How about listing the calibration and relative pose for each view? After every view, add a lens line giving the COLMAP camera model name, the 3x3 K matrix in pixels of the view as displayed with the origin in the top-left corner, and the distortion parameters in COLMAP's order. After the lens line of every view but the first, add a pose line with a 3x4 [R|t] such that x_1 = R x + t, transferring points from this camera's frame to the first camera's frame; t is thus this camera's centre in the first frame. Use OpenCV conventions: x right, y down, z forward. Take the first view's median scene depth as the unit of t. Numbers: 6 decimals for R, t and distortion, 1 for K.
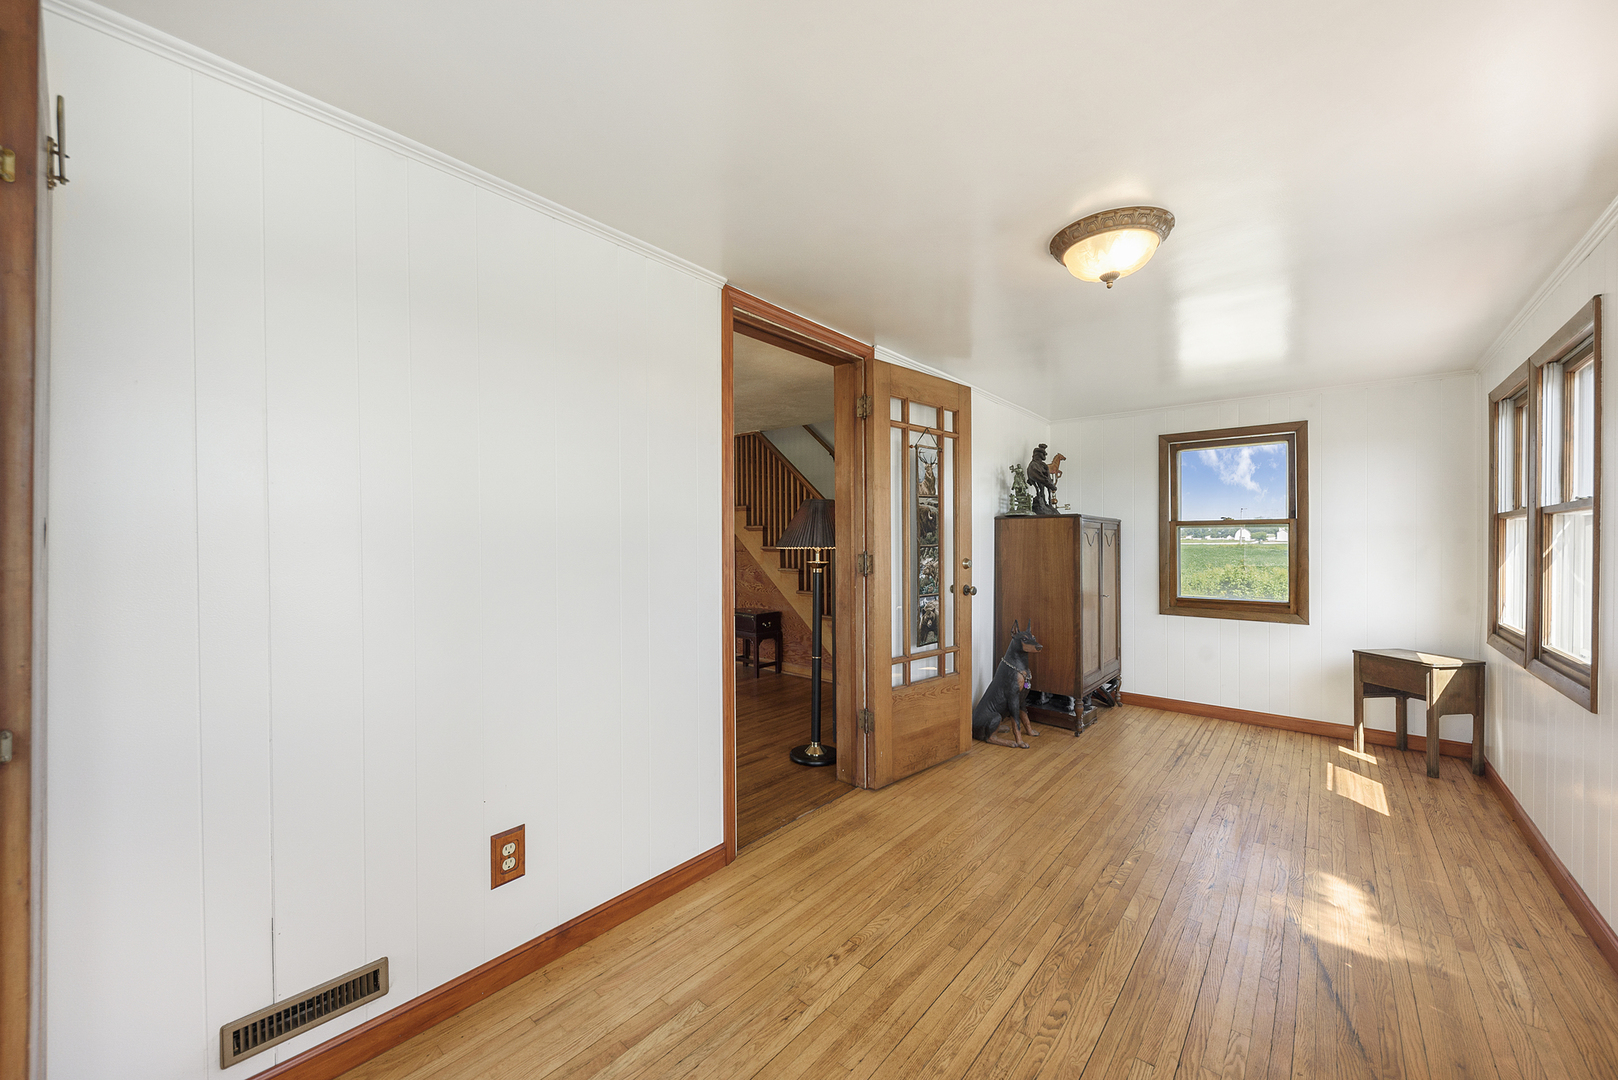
lens RADIAL K [[564.8, 0, 809.6], [0, 564.8, 542.9], [0, 0, 1]] dist [-0.000699, 0.000036]
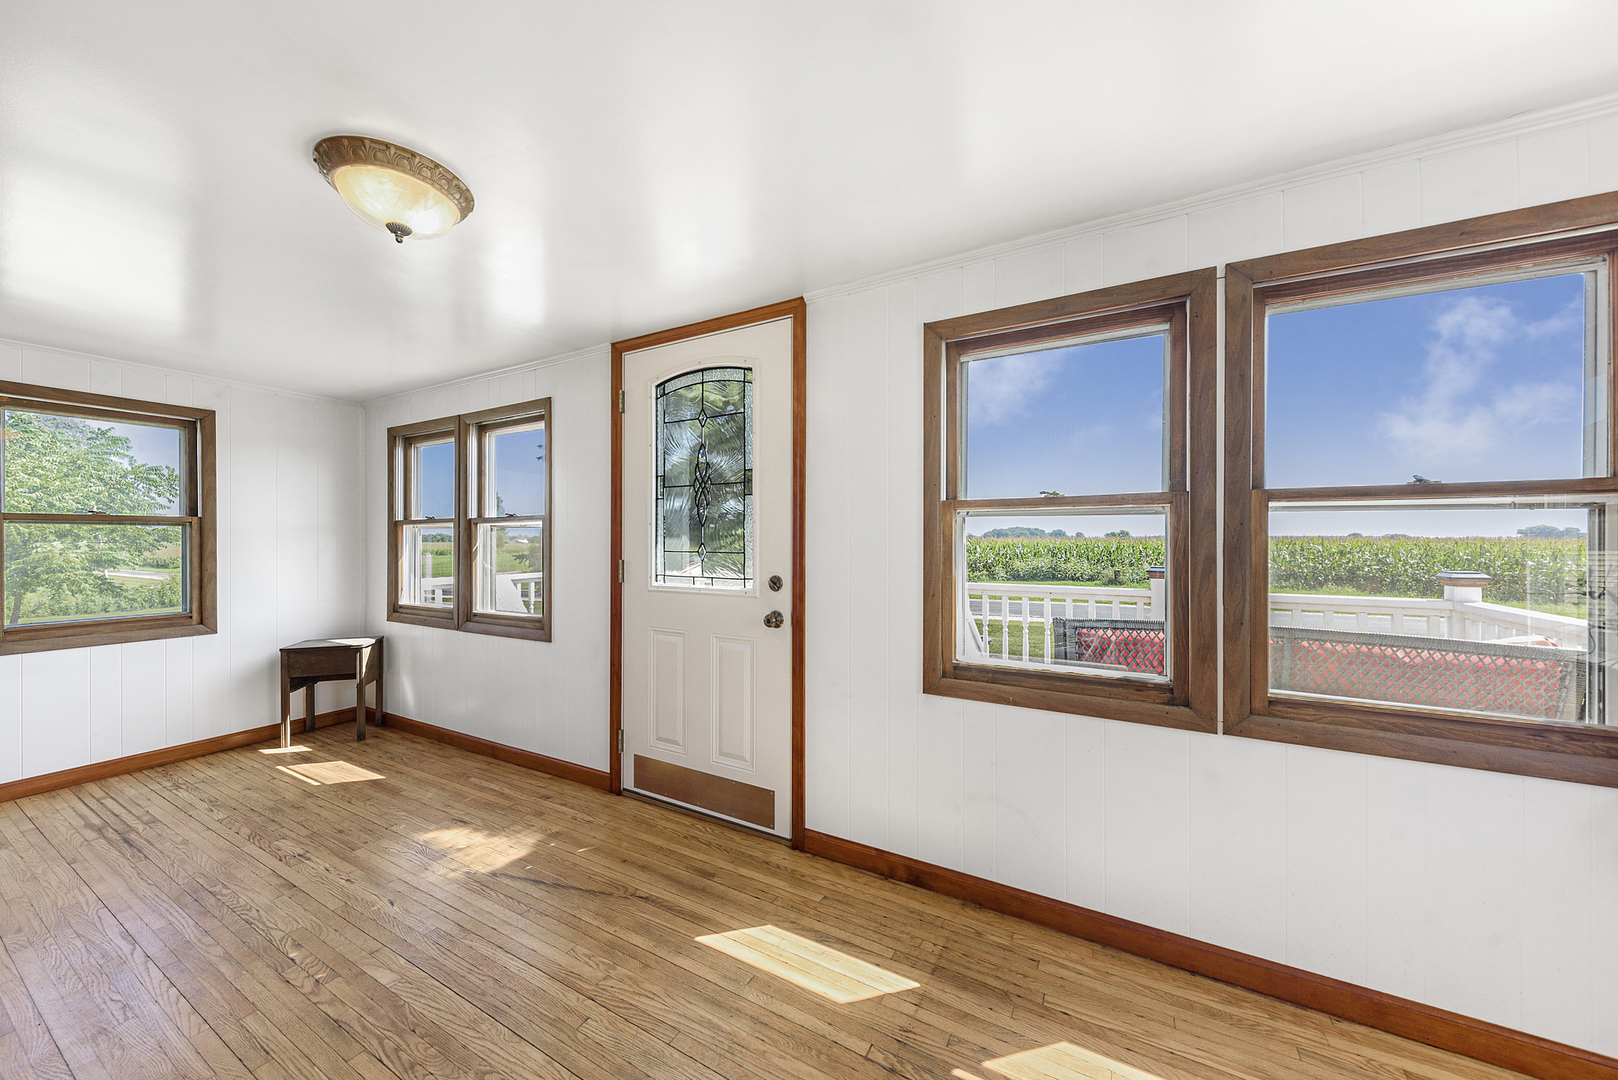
lens RADIAL K [[540.0, 0, 804.8], [0, 540.0, 537.3], [0, 0, 1]] dist [-0.002997, -0.000342]
pose [[-0.145882, 0.005705, 0.989286, -0.181331], [0.007106, 0.999964, -0.004719, -0.000647], [-0.989277, 0.006341, -0.145917, 0.267707]]
